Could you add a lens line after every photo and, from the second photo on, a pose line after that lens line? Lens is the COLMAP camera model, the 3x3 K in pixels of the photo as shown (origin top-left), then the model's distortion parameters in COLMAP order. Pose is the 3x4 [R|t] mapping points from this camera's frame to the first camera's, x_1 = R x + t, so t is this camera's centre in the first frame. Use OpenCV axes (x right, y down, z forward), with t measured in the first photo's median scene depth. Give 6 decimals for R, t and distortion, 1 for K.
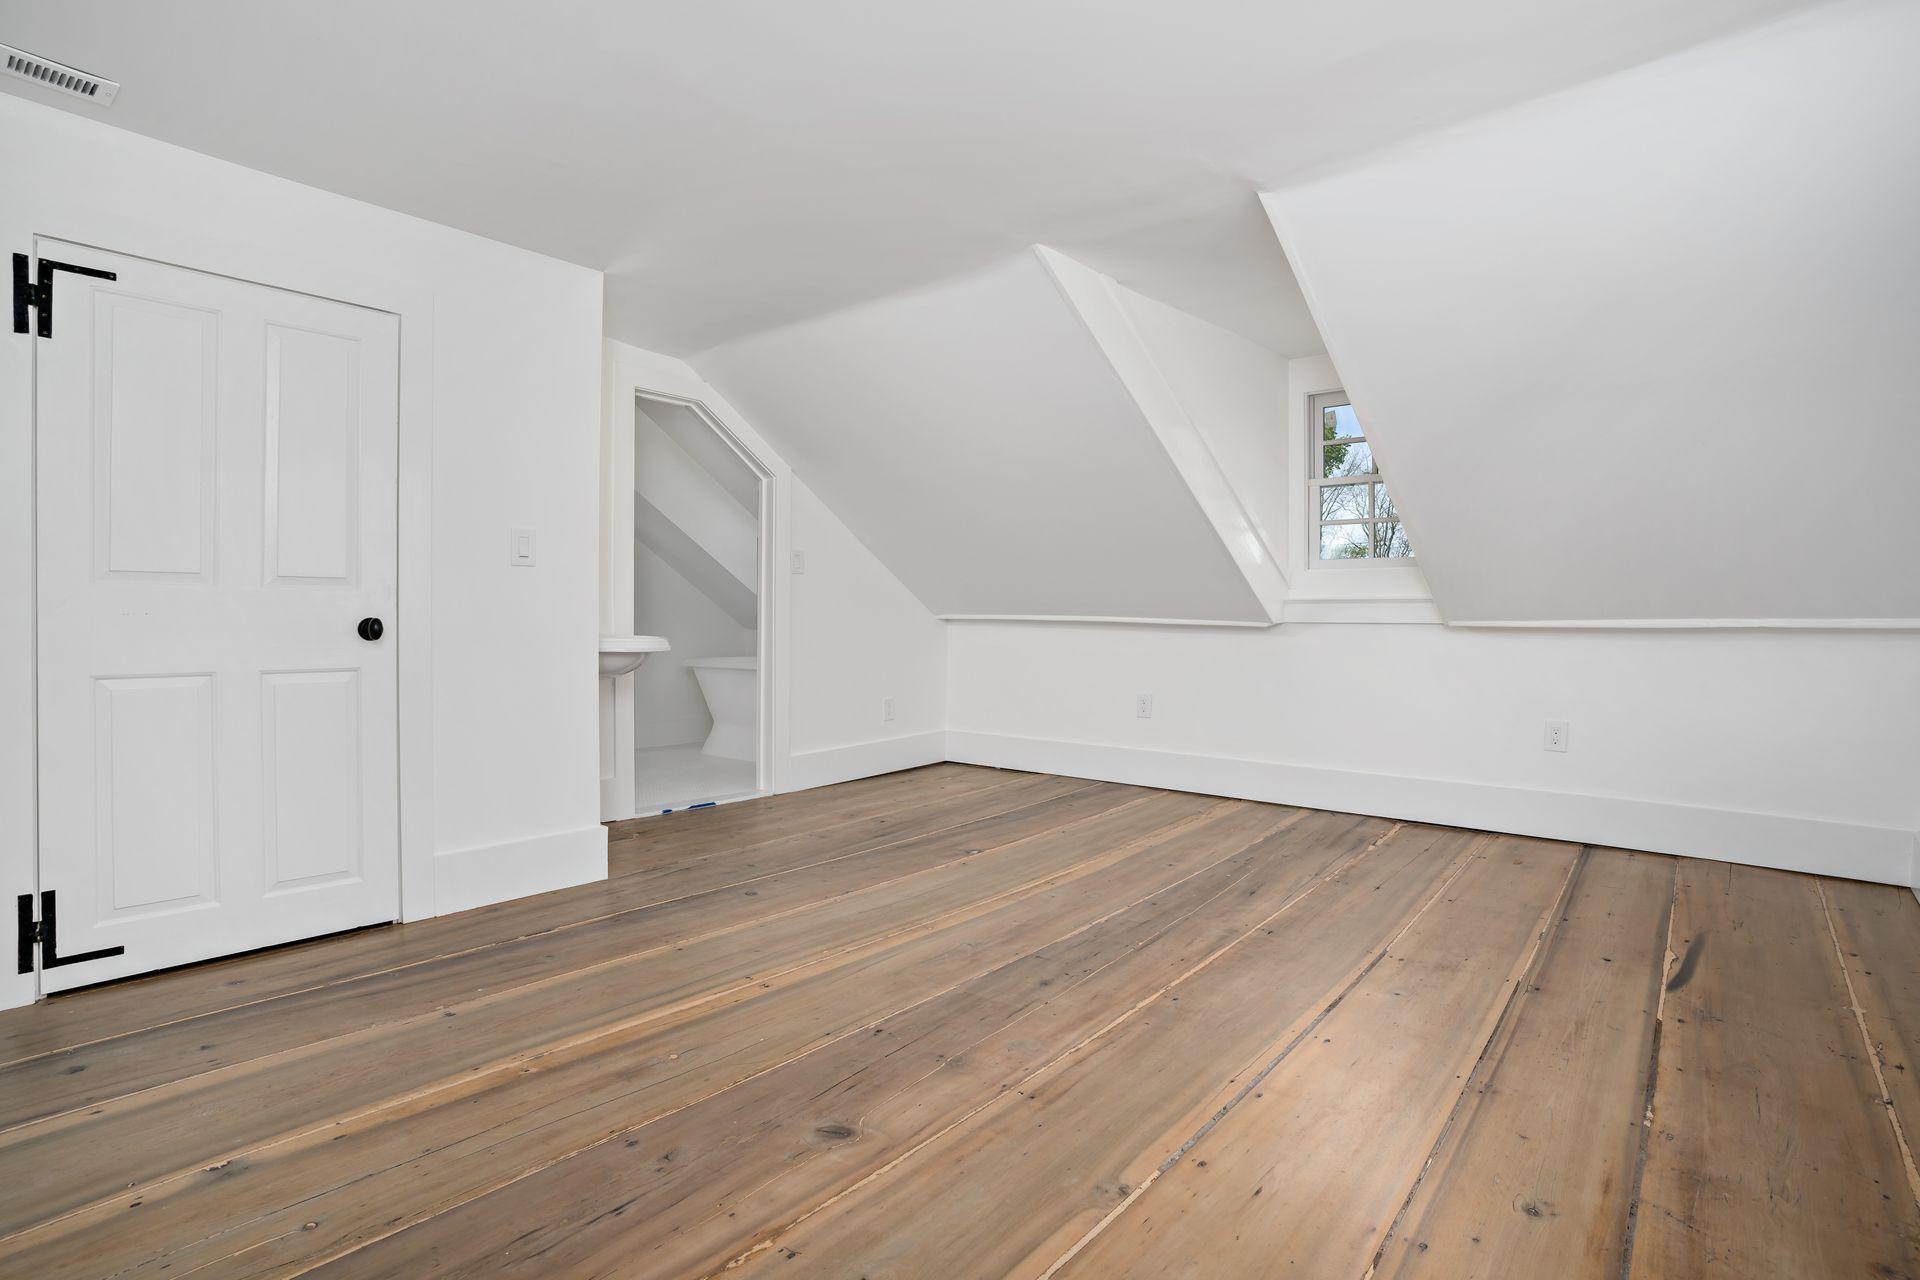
lens RADIAL K [[937.6, 0, 962.7], [0, 937.6, 626.5], [0, 0, 1]] dist [-0.014983, 0.000946]
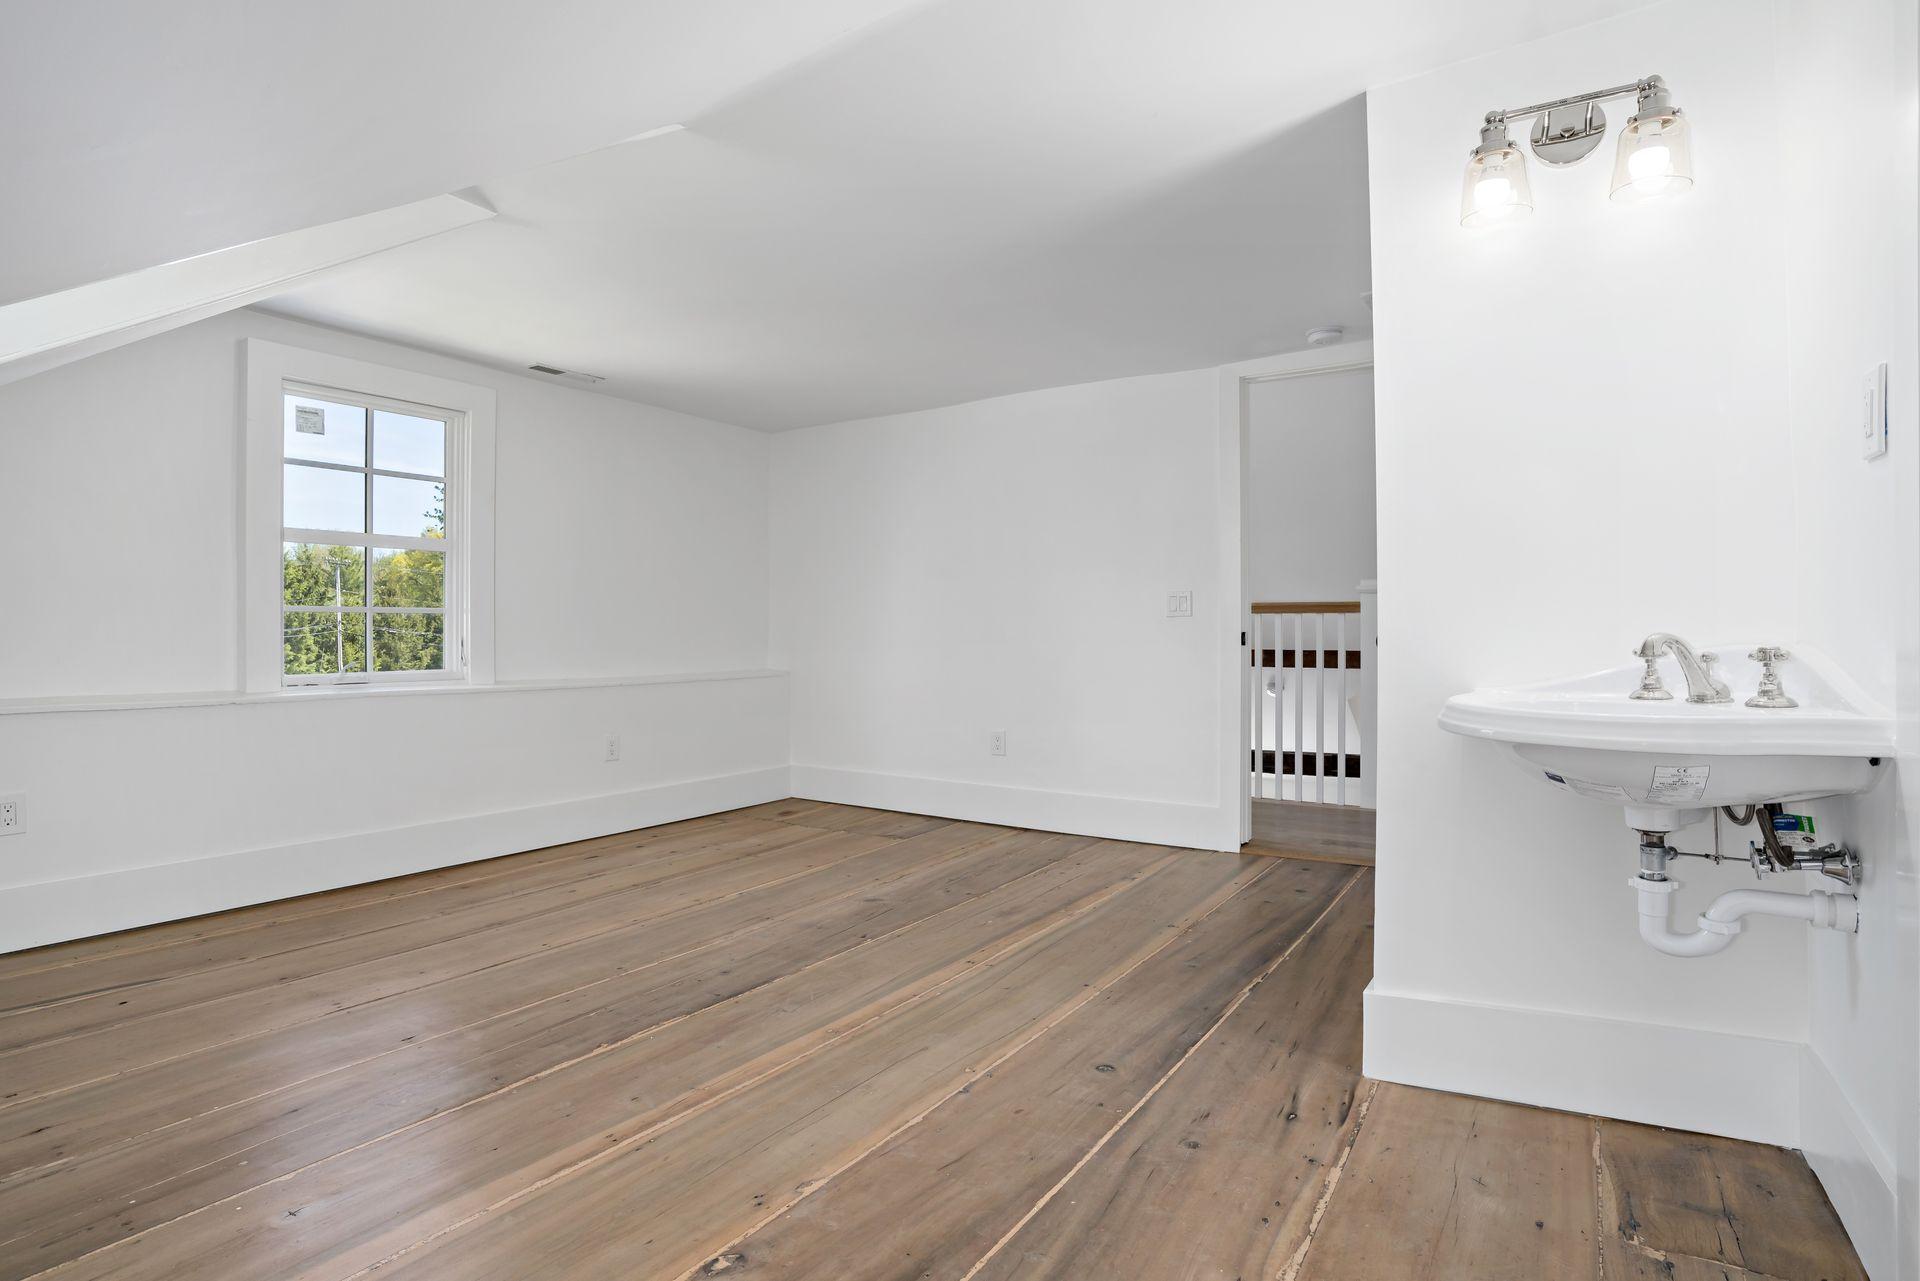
lens RADIAL K [[957.3, 0, 962.9], [0, 957.3, 635.3], [0, 0, 1]] dist [-0.013940, 0.000583]
pose [[-0.993196, 0.003059, -0.116413, -0.059933], [0.001411, 0.999898, 0.014240, -0.037826], [0.116445, 0.013979, -0.993099, 2.033922]]
